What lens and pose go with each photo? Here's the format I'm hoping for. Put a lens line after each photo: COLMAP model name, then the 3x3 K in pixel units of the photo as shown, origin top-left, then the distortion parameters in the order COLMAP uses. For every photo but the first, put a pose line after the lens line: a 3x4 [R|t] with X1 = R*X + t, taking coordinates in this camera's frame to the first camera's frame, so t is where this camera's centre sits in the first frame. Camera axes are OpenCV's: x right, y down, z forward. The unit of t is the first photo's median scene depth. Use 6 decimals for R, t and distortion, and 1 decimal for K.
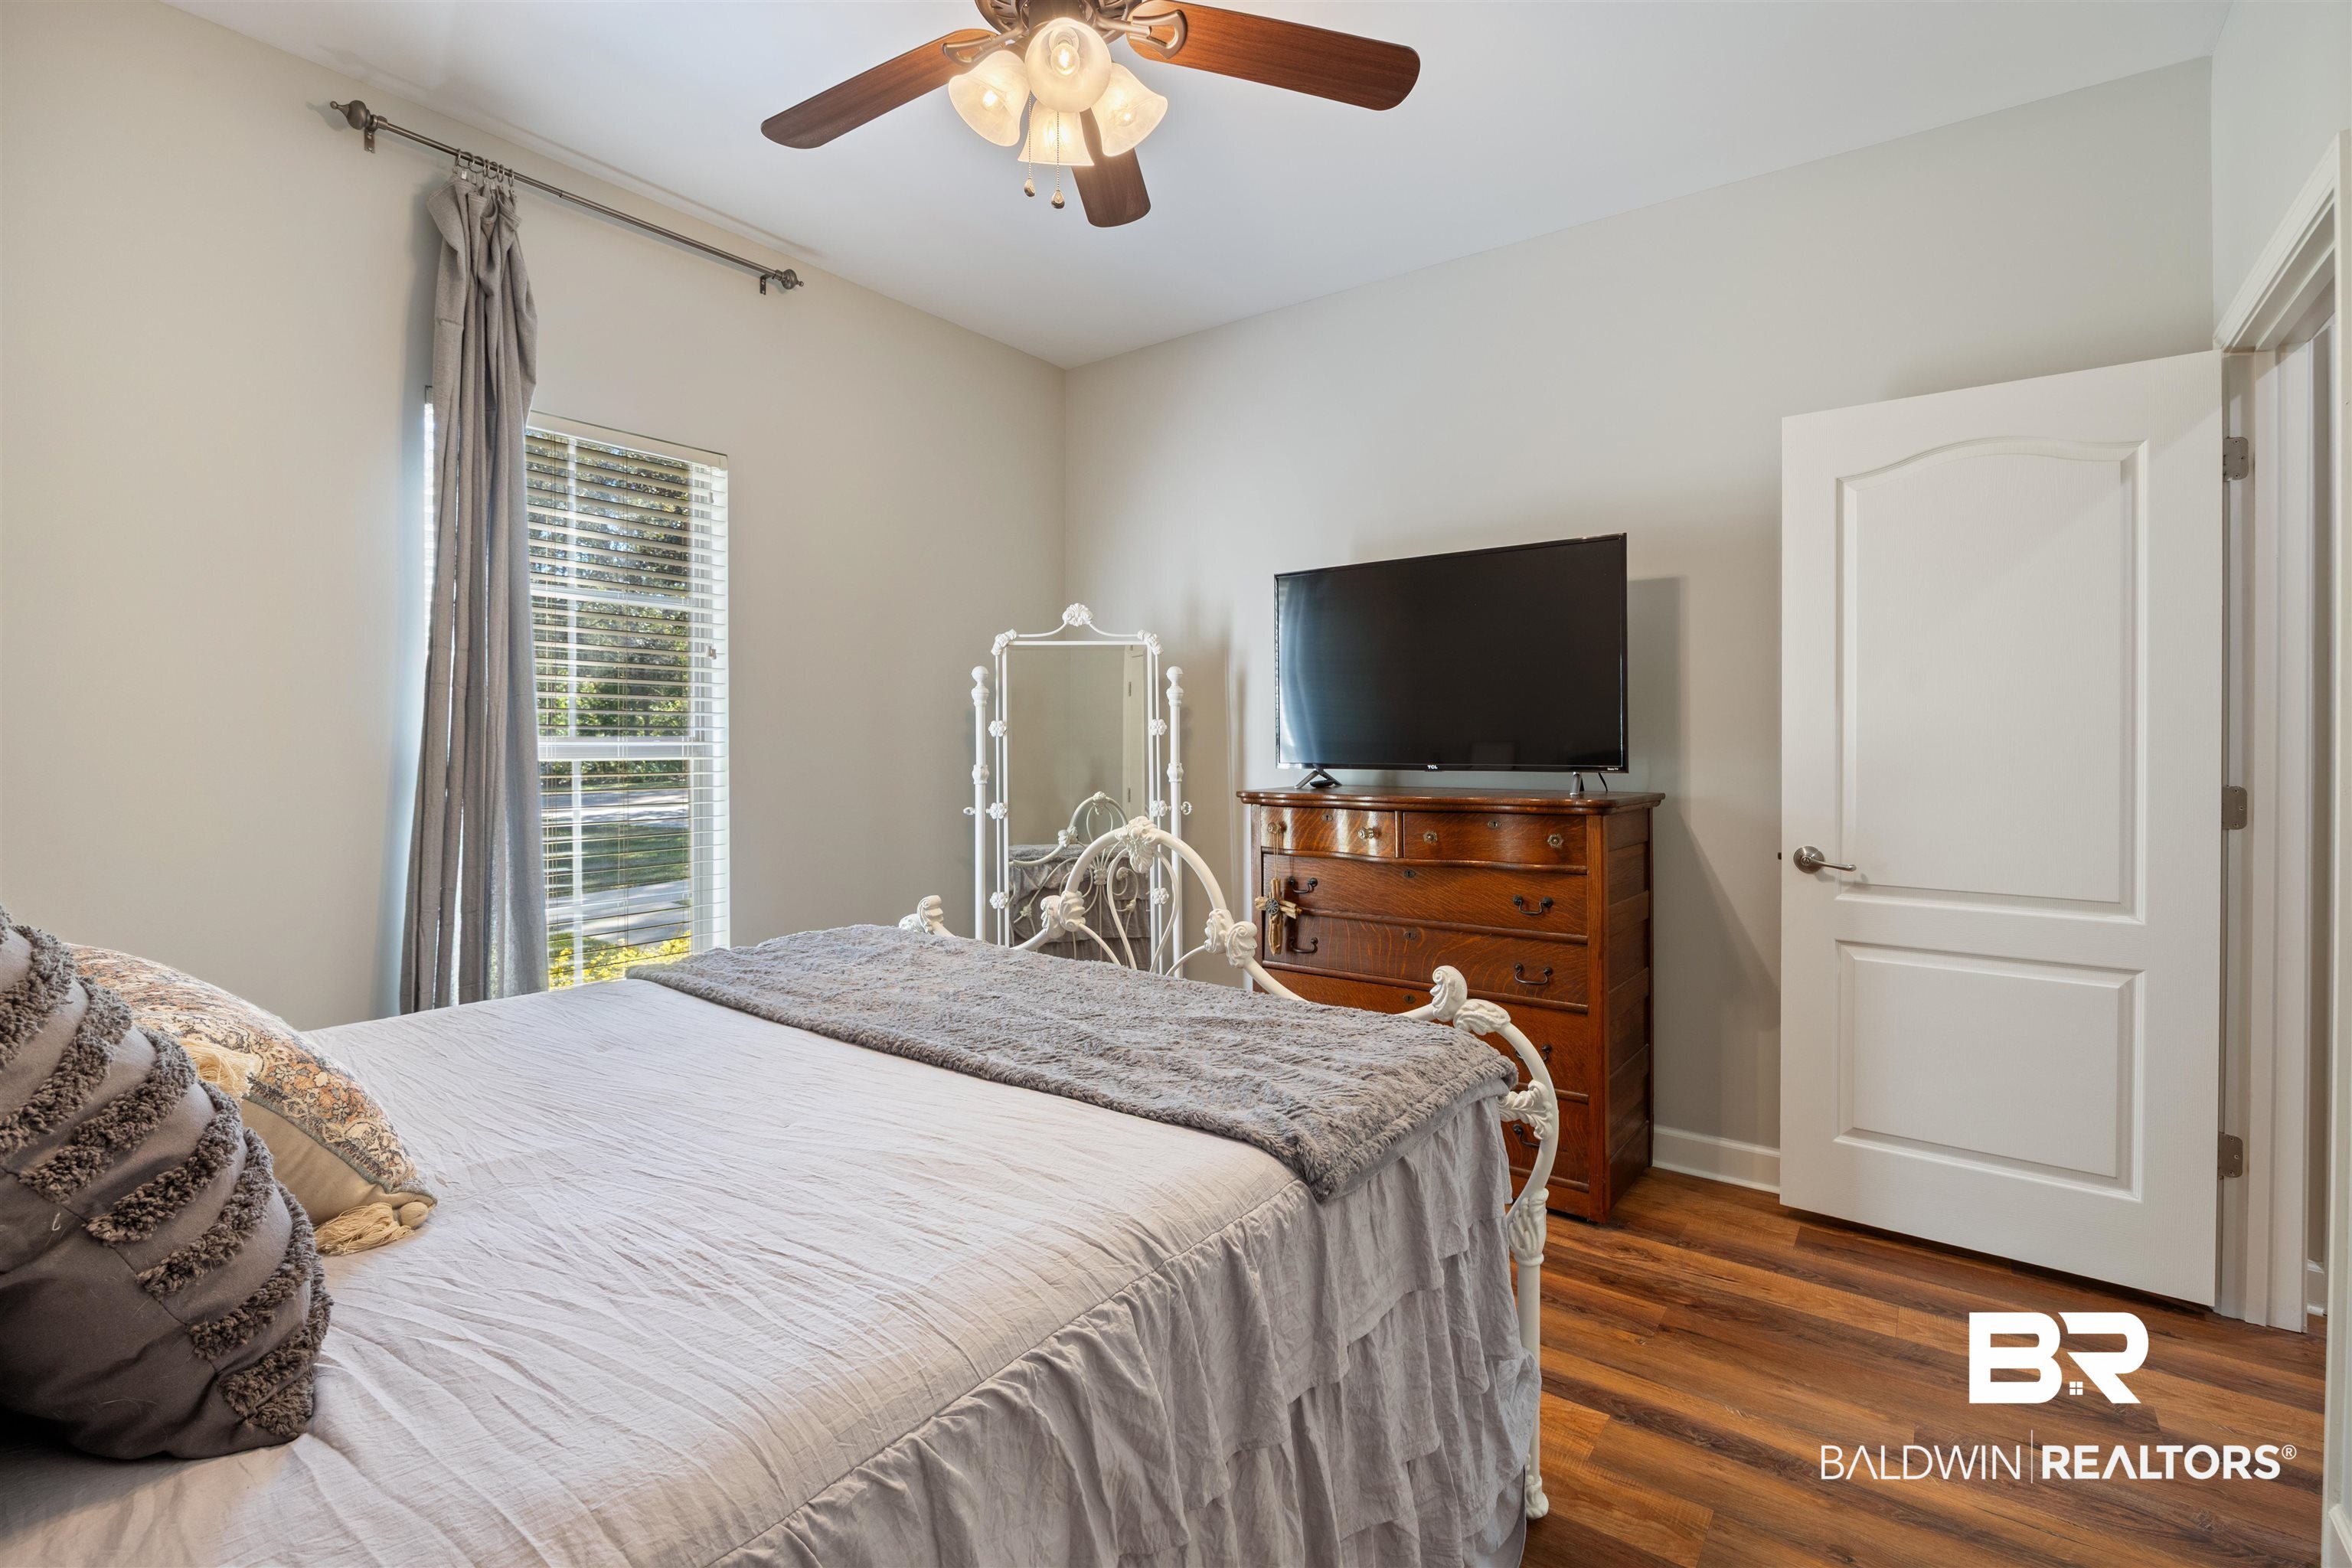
lens RADIAL K [[1043.9, 0, 1179.9], [0, 1043.9, 743.7], [0, 0, 1]] dist [-0.011987, 0.001558]
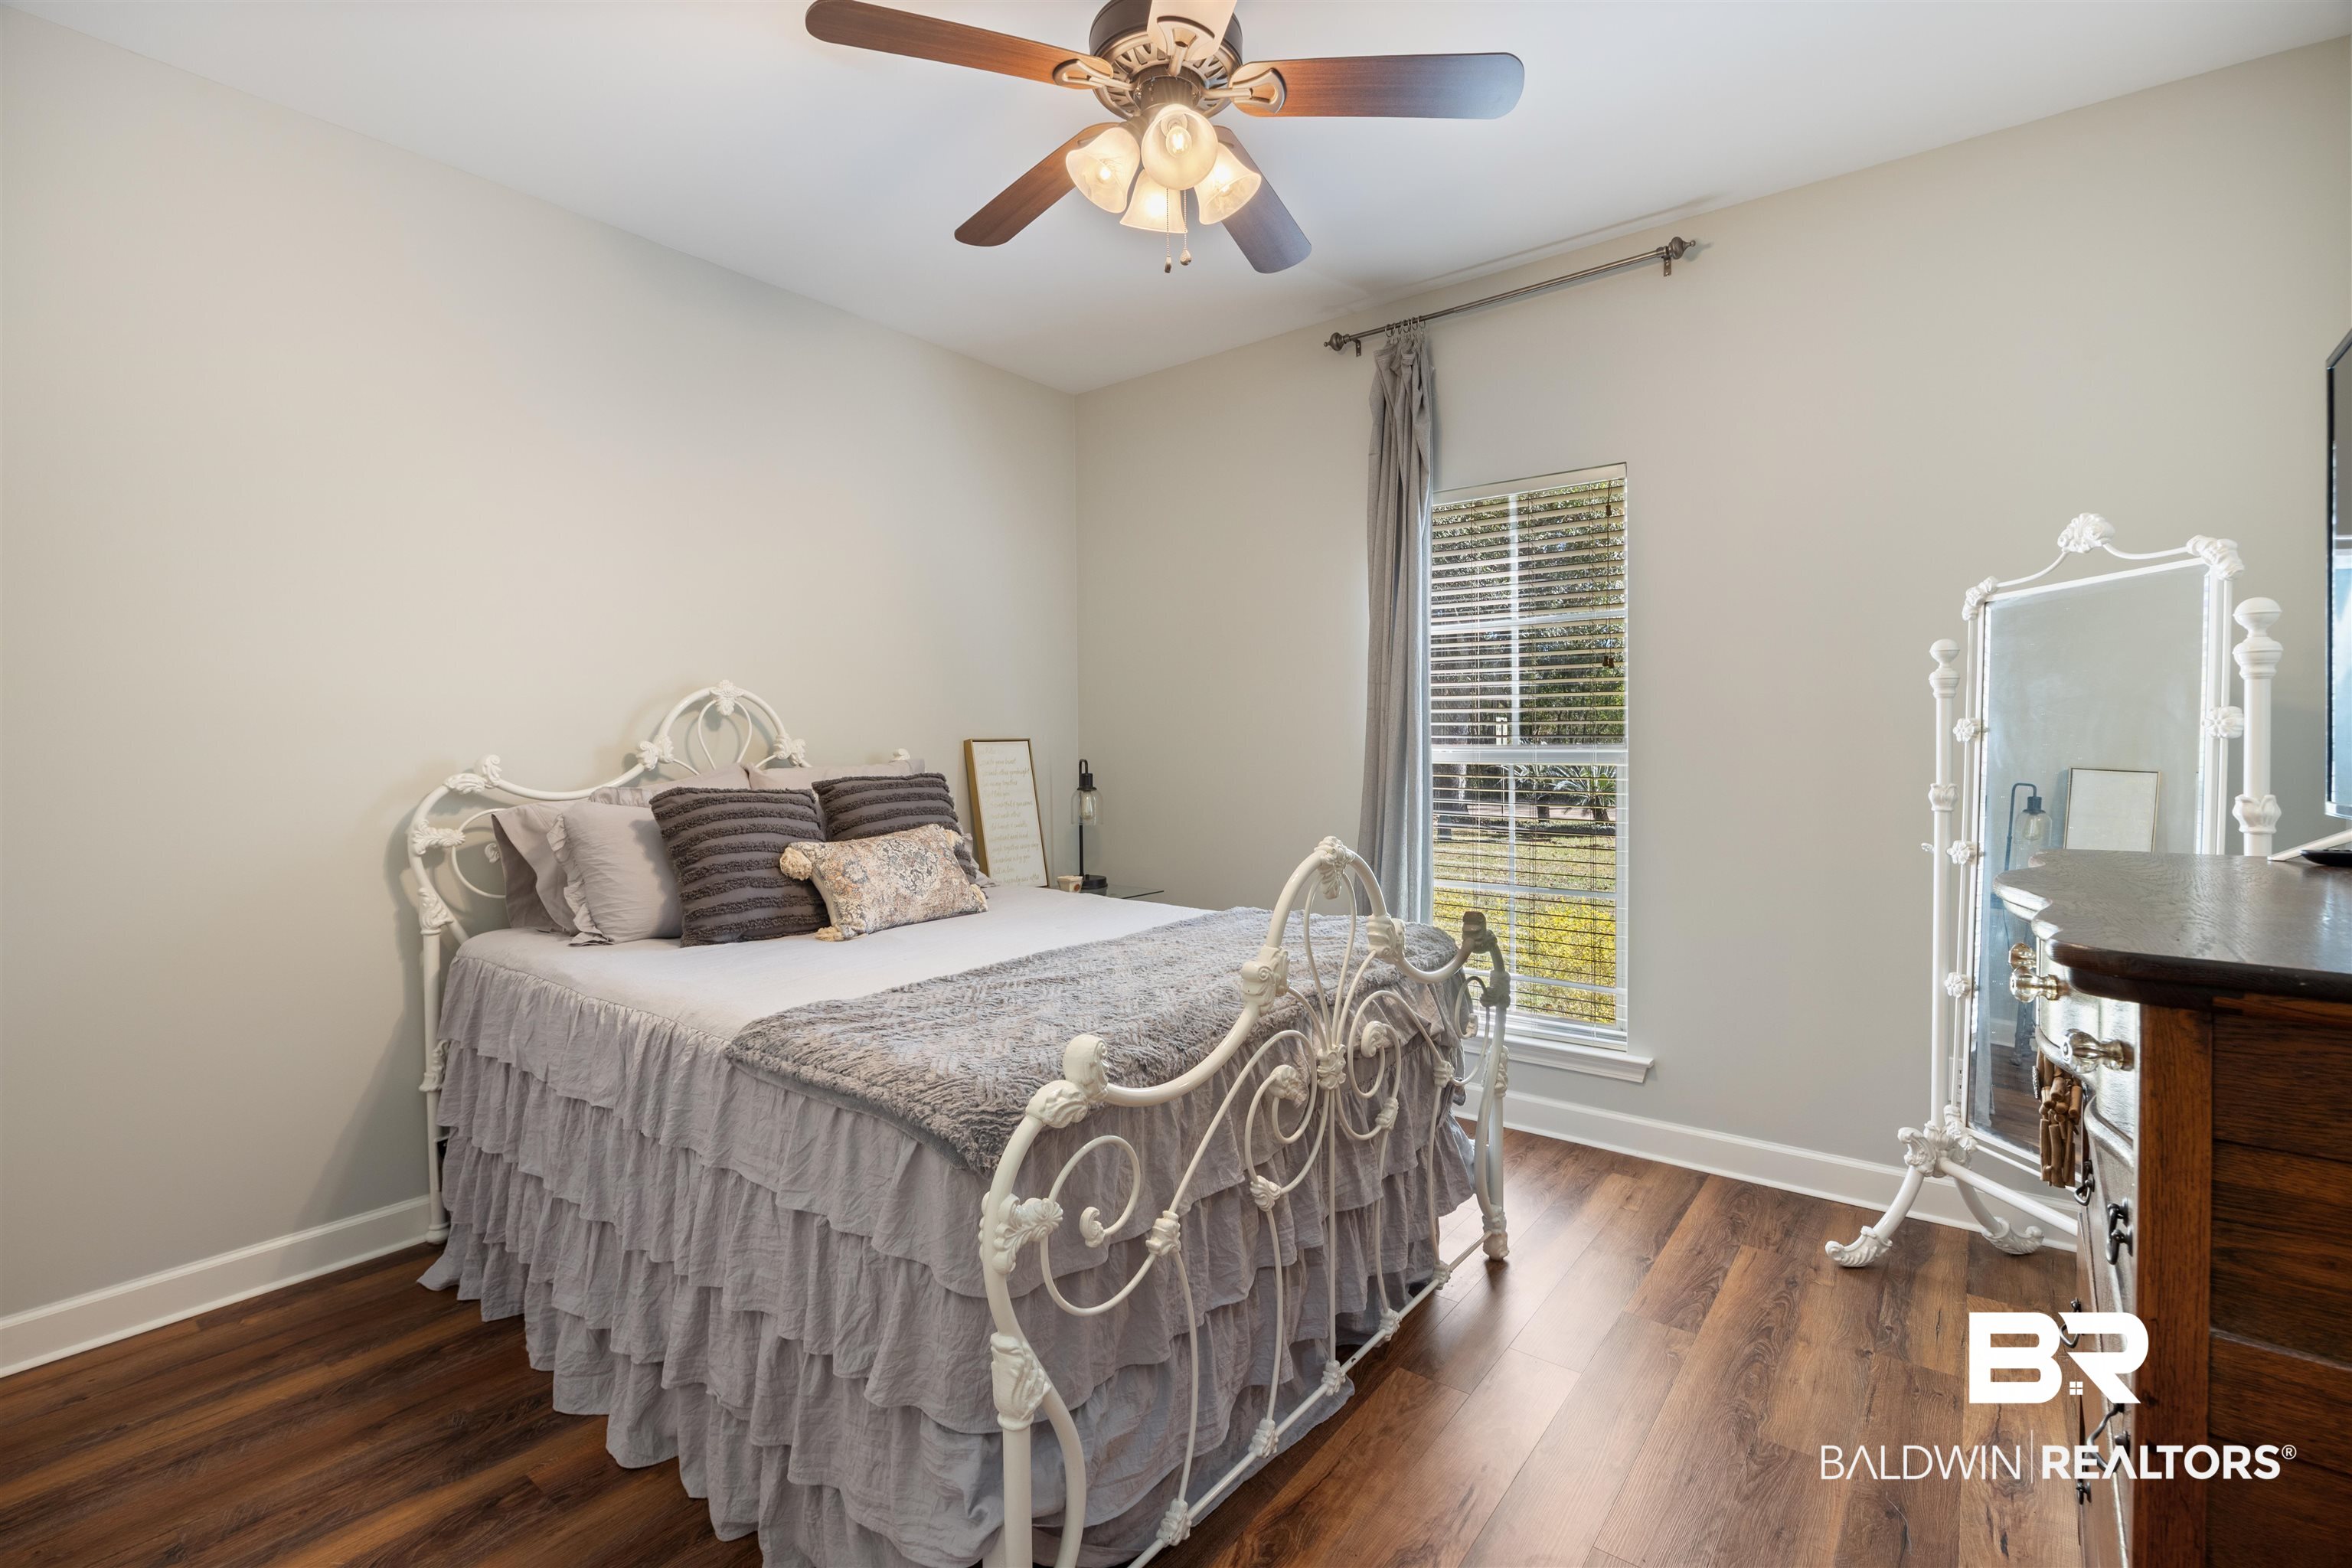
lens RADIAL K [[1043.9, 0, 1179.9], [0, 1043.9, 743.7], [0, 0, 1]] dist [-0.011987, 0.001558]
pose [[-0.005658, 0.002171, -0.999982, 0.557711], [0.001840, 0.999996, 0.002161, -0.009039], [0.999982, -0.001828, -0.005662, 0.568162]]
